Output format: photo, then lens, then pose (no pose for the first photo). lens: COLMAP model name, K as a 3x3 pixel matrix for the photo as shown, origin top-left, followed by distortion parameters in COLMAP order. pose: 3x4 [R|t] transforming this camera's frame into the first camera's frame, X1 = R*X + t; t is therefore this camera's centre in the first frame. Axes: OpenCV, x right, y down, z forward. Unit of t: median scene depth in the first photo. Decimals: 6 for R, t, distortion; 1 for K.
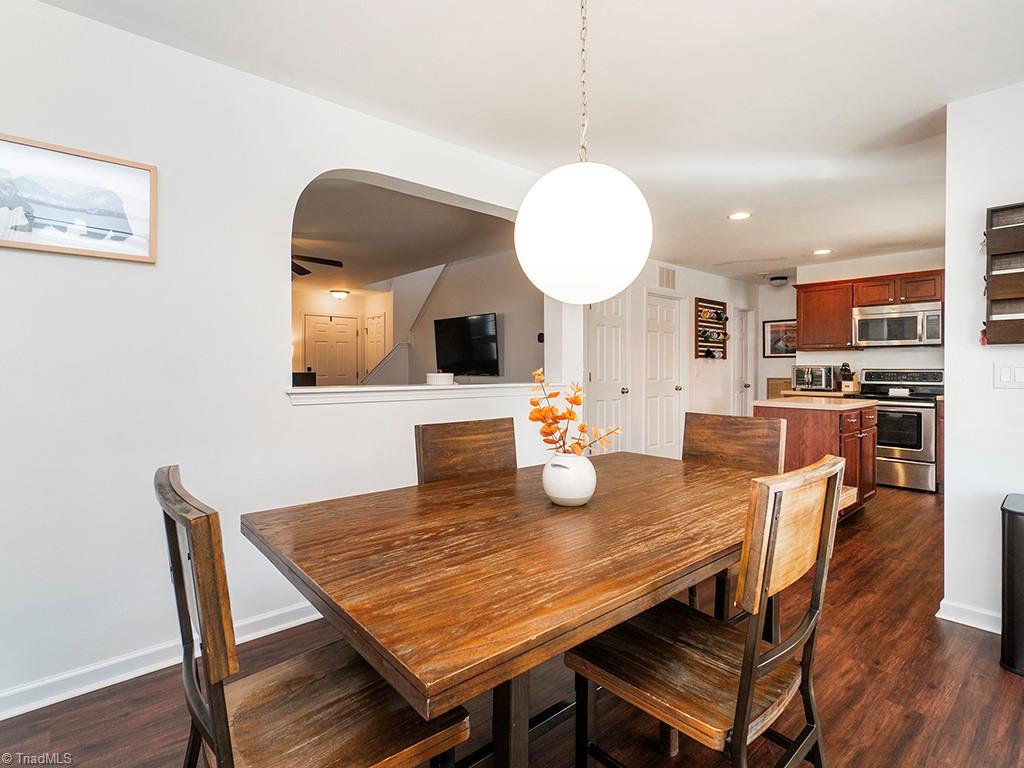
lens RADIAL K [[514.1, 0, 521.1], [0, 514.1, 375.3], [0, 0, 1]] dist [0.003776, 0.000334]
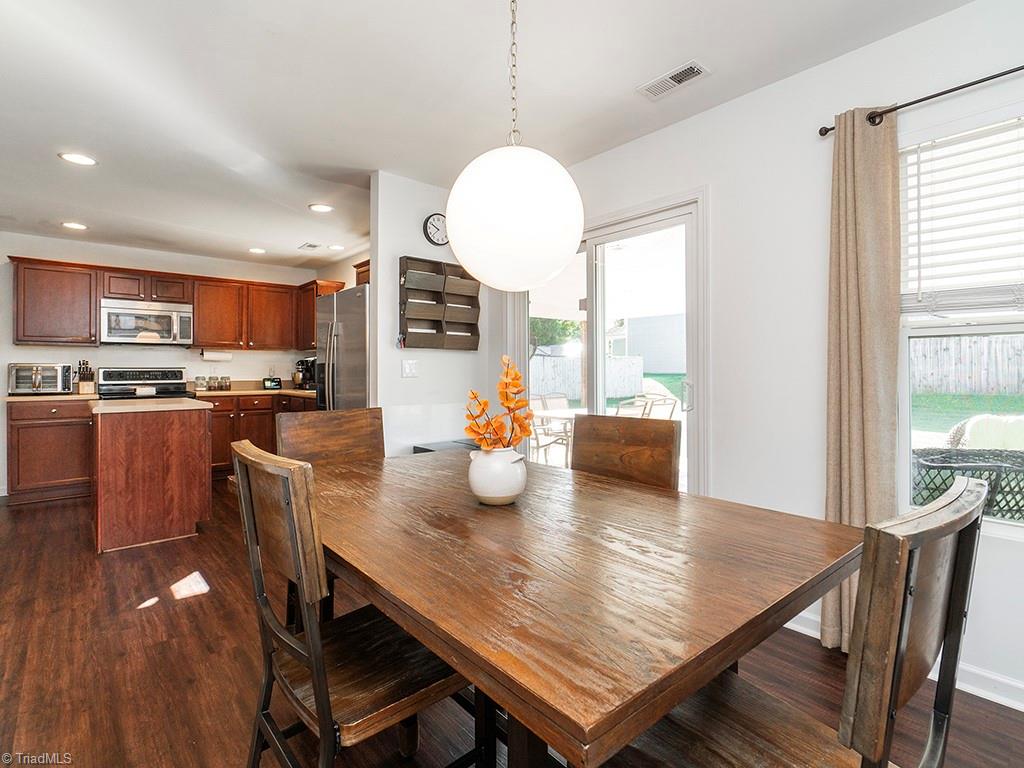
lens RADIAL K [[514.1, 0, 520.5], [0, 514.1, 376.8], [0, 0, 1]] dist [0.003776, 0.000334]
pose [[-0.005227, -0.016099, 0.999857, -0.258215], [0.017872, 0.999709, 0.016190, 0.002546], [-0.999827, 0.017954, -0.004938, 0.300915]]
